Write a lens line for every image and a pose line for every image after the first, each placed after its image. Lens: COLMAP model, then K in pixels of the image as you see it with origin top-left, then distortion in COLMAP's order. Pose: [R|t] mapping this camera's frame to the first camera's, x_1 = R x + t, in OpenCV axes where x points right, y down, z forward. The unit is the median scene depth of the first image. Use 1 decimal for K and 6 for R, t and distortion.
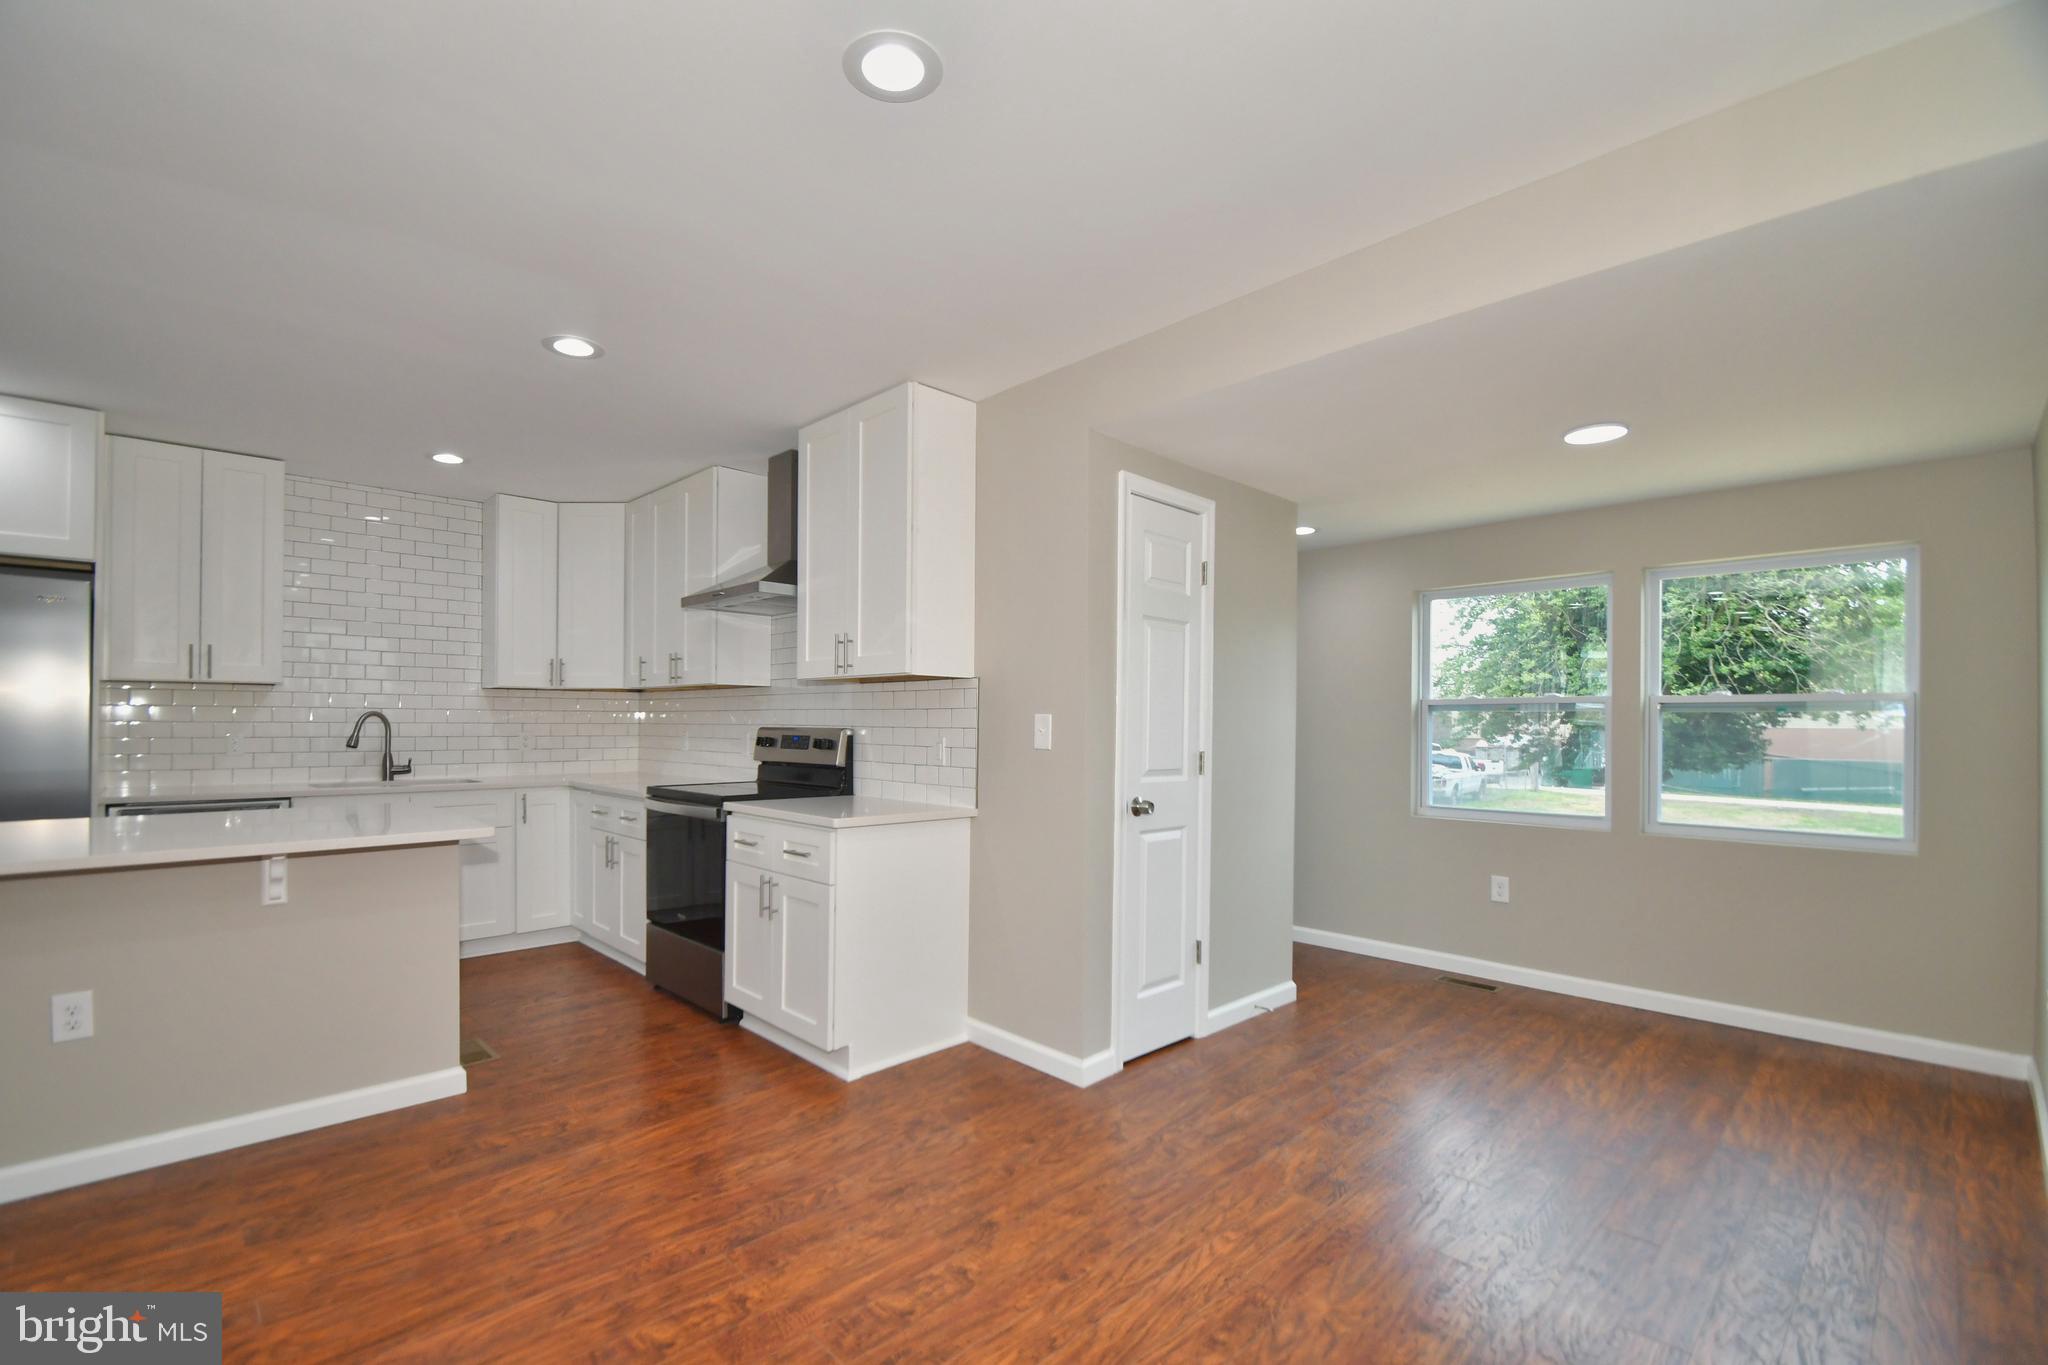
lens RADIAL K [[900.5, 0, 1015.0], [0, 900.5, 718.4], [0, 0, 1]] dist [0.008557, -0.006285]
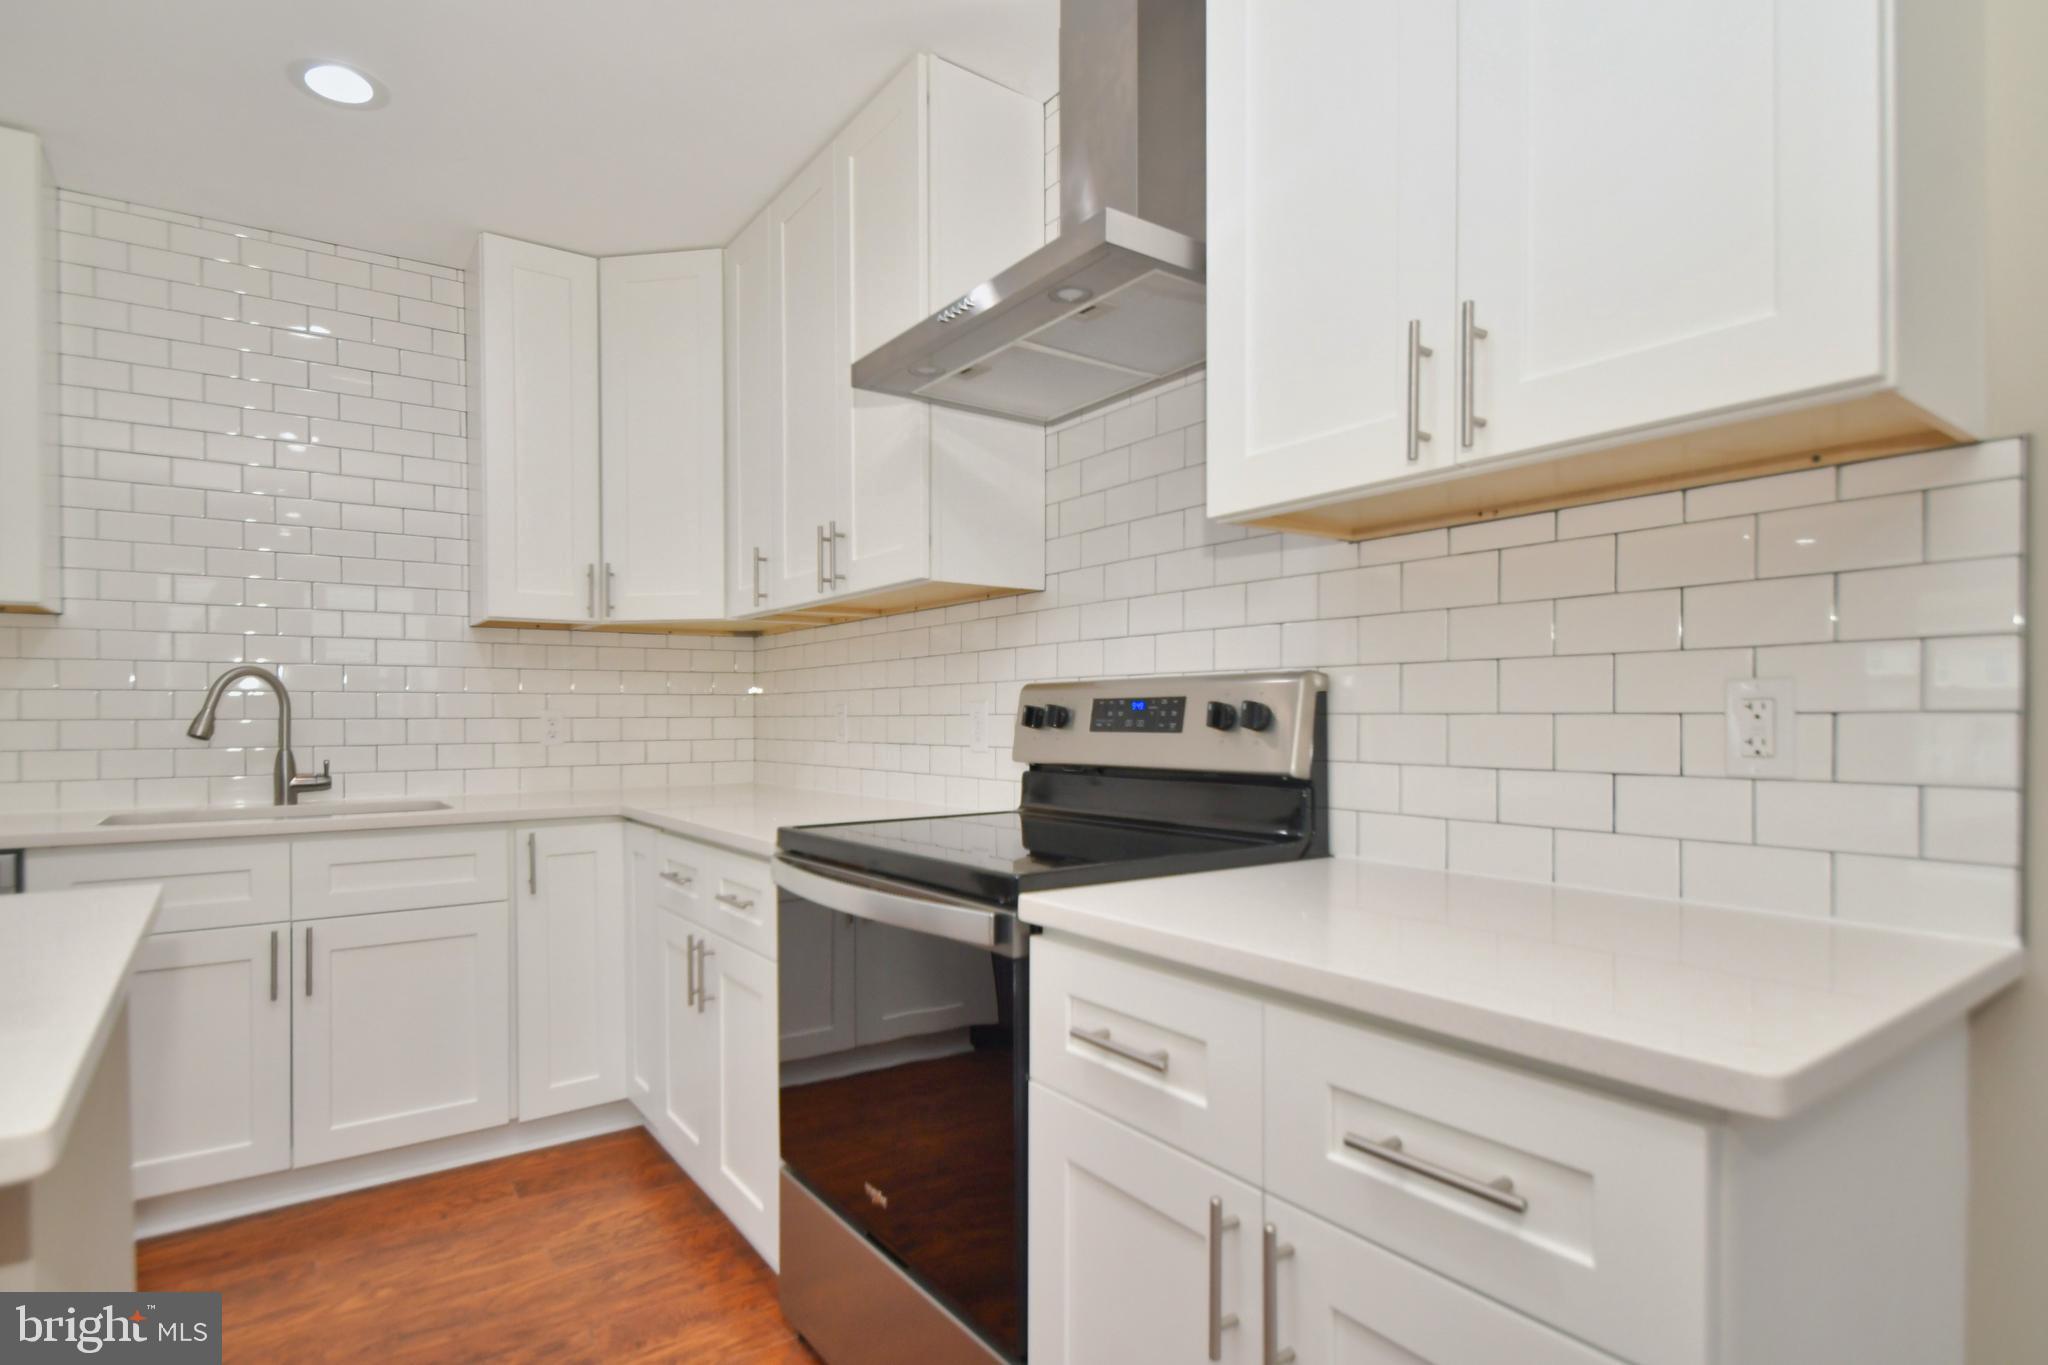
lens RADIAL K [[1051.2, 0, 1027.6], [0, 1051.2, 717.7], [0, 0, 1]] dist [-0.012002, -0.001015]
pose [[0.990309, -0.010608, -0.138477, -0.229249], [0.011546, 0.999916, 0.005967, 0.024301], [0.138402, -0.007508, 0.990348, 0.544863]]
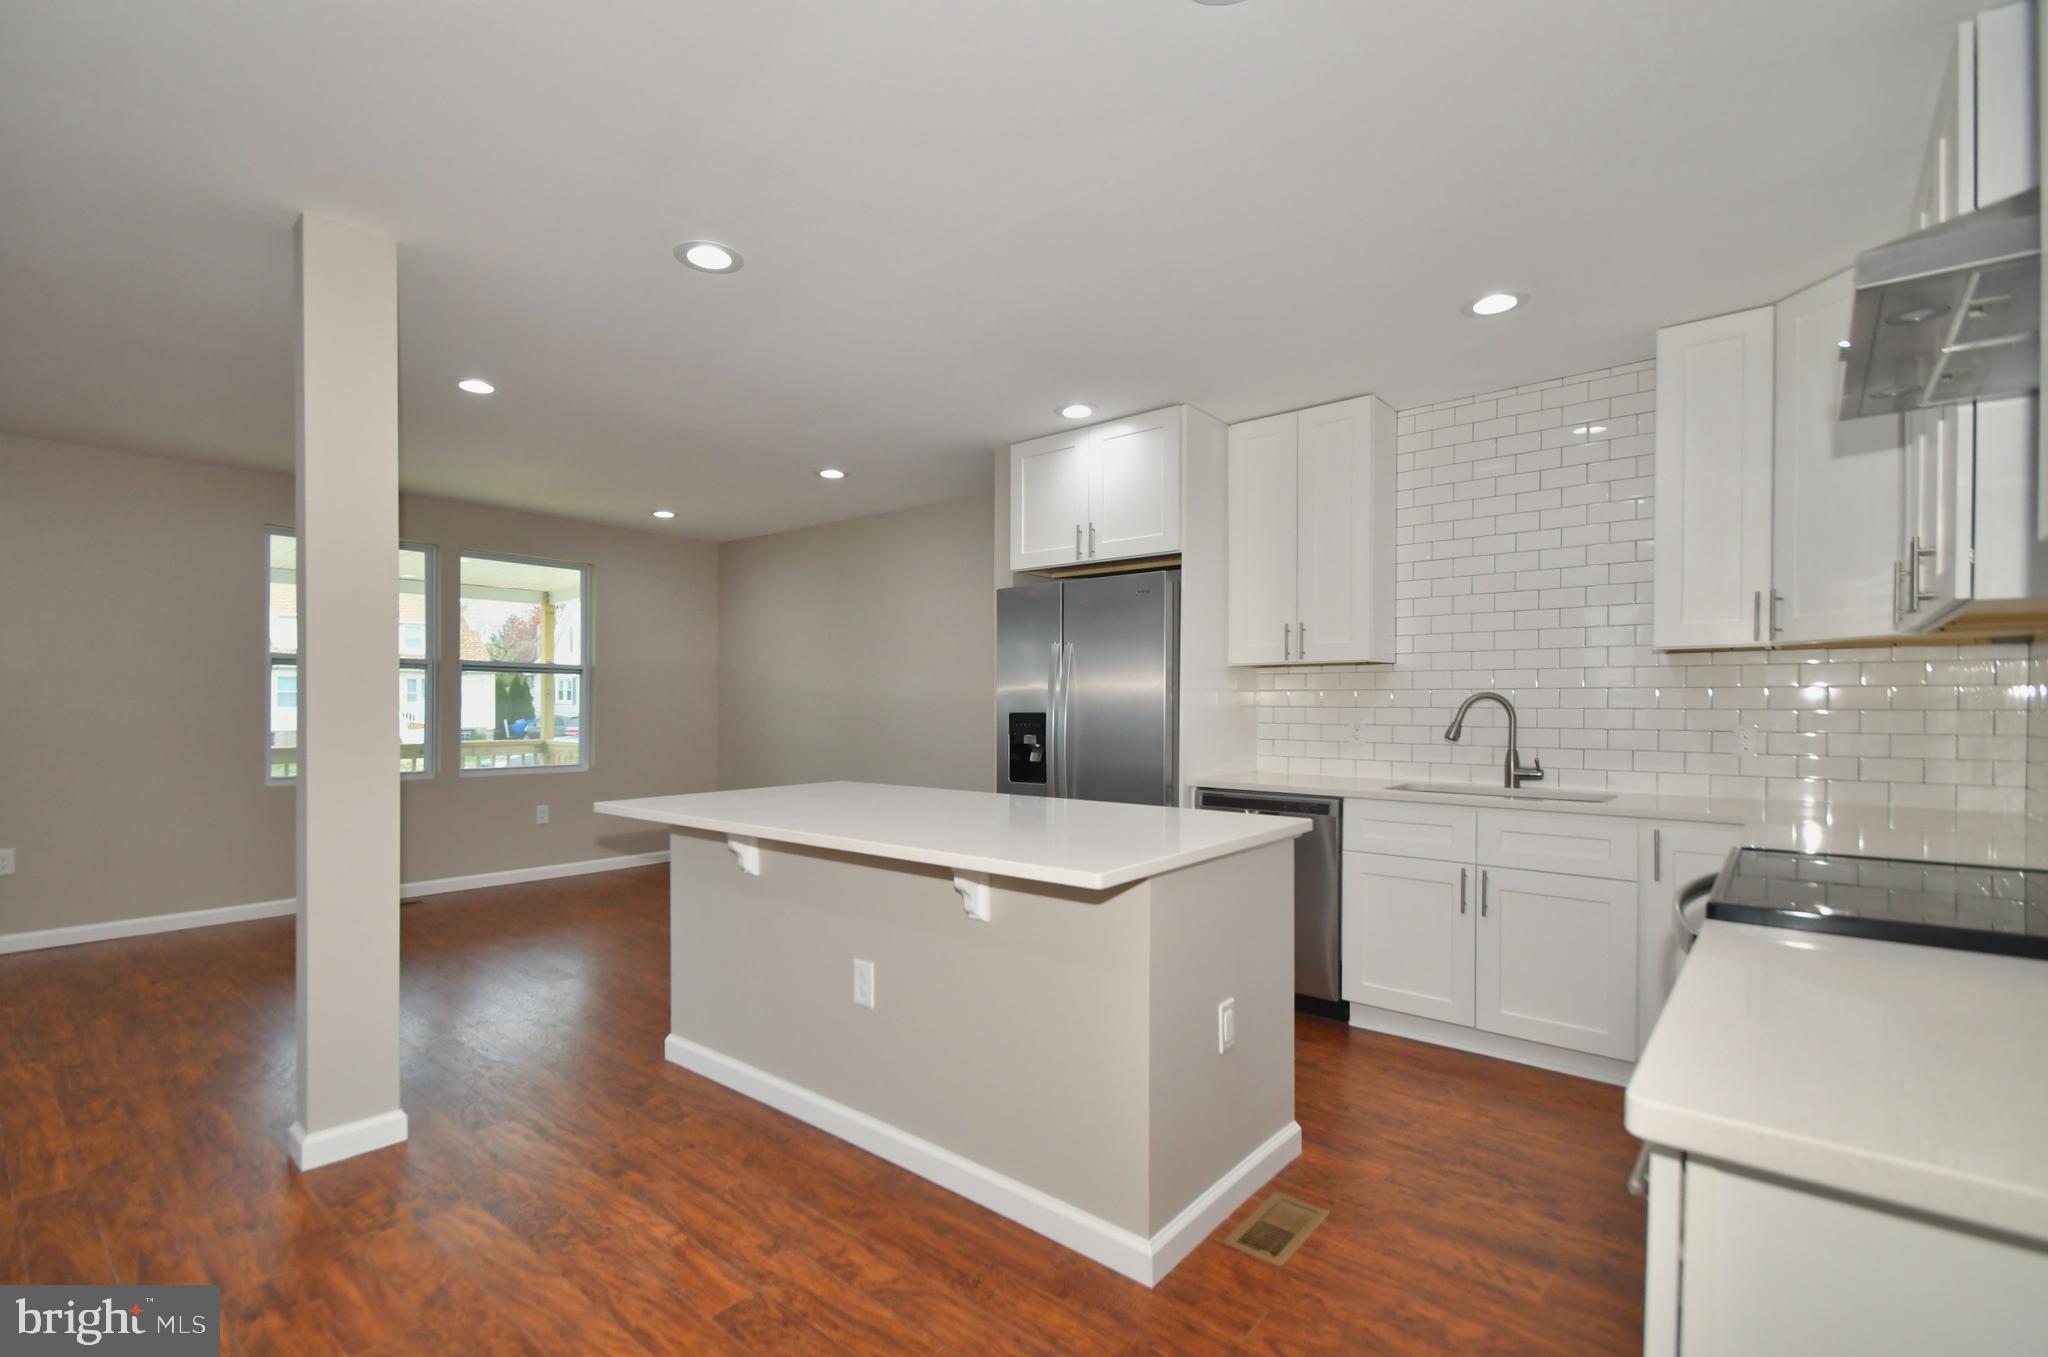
lens RADIAL K [[900.5, 0, 954.6], [0, 900.5, 721.2], [0, 0, 1]] dist [0.008557, -0.006285]
pose [[0.065001, 0.010482, -0.997830, 0.003144], [0.001373, 0.999943, 0.010594, 0.007986], [0.997884, -0.002058, 0.064983, 0.574227]]
